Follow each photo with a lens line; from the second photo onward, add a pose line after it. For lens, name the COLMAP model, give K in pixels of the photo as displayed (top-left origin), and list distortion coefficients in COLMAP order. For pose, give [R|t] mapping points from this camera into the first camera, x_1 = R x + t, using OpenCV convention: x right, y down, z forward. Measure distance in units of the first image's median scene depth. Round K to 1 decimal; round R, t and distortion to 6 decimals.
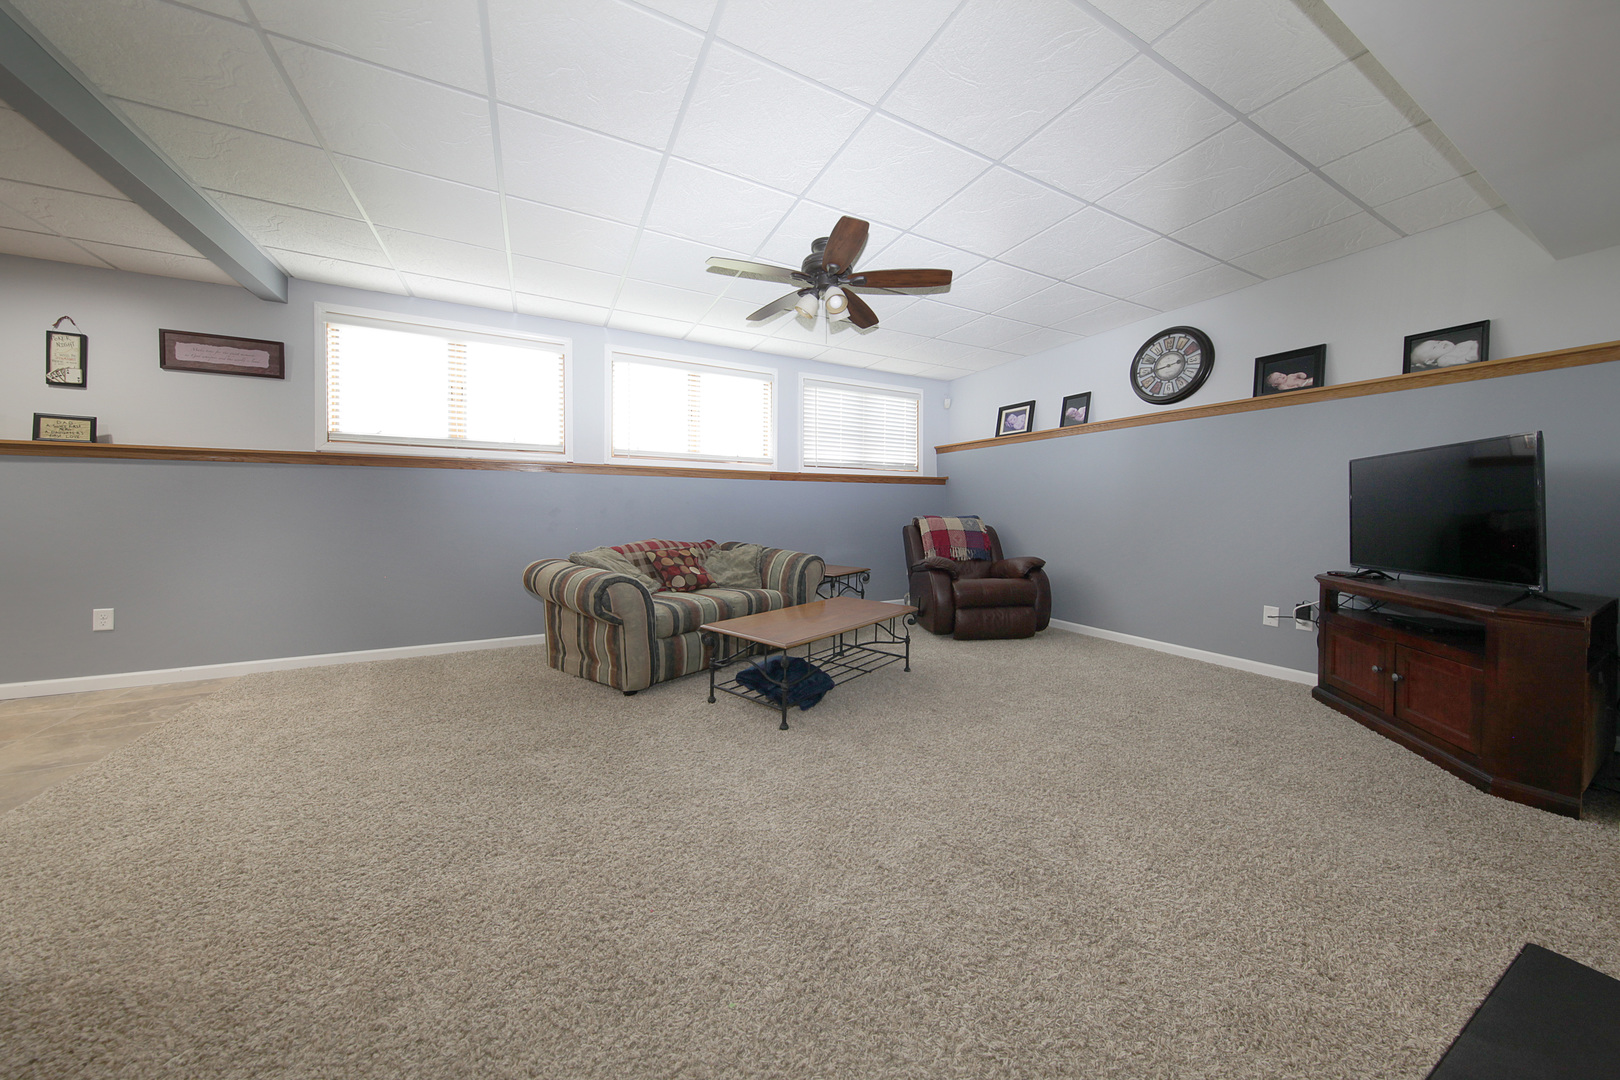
lens RADIAL K [[527.5, 0, 834.3], [0, 527.5, 516.0], [0, 0, 1]] dist [-0.001315, -0.000149]
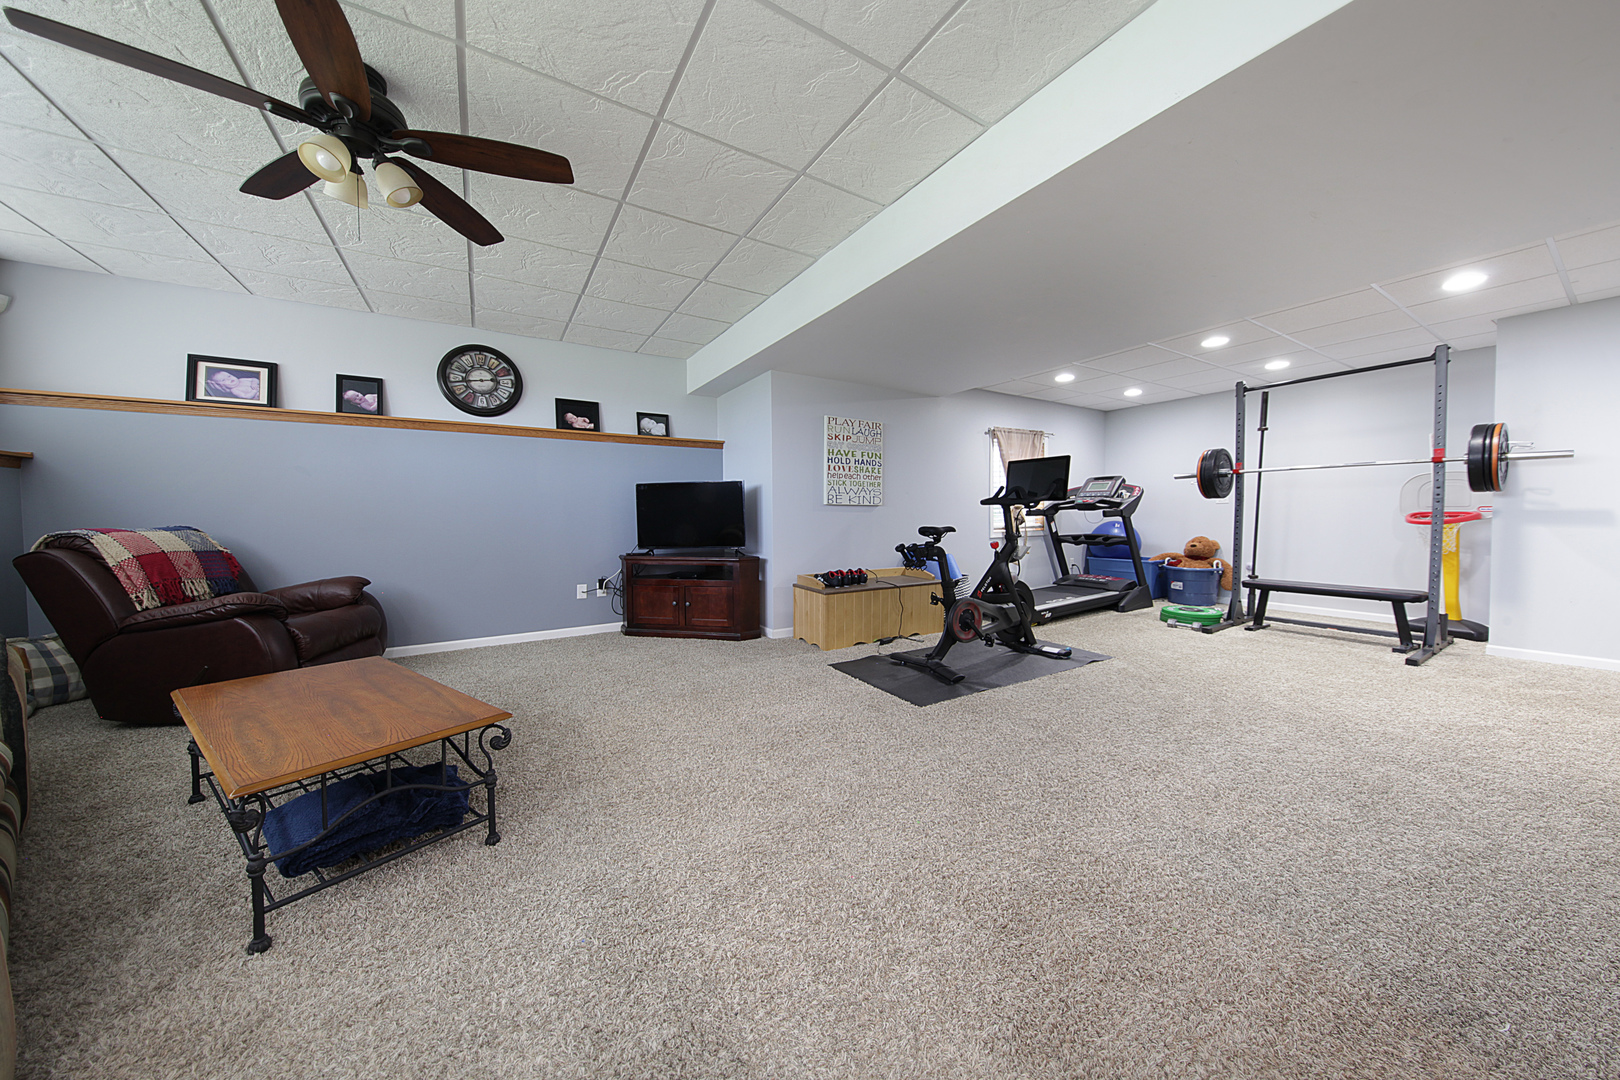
lens RADIAL K [[527.5, 0, 819.1], [0, 527.5, 535.3], [0, 0, 1]] dist [-0.001315, -0.000149]
pose [[-0.064346, -0.042527, 0.997021, -0.598491], [0.016467, 0.998910, 0.043670, -0.008154], [-0.997792, 0.019228, -0.063575, 0.476999]]
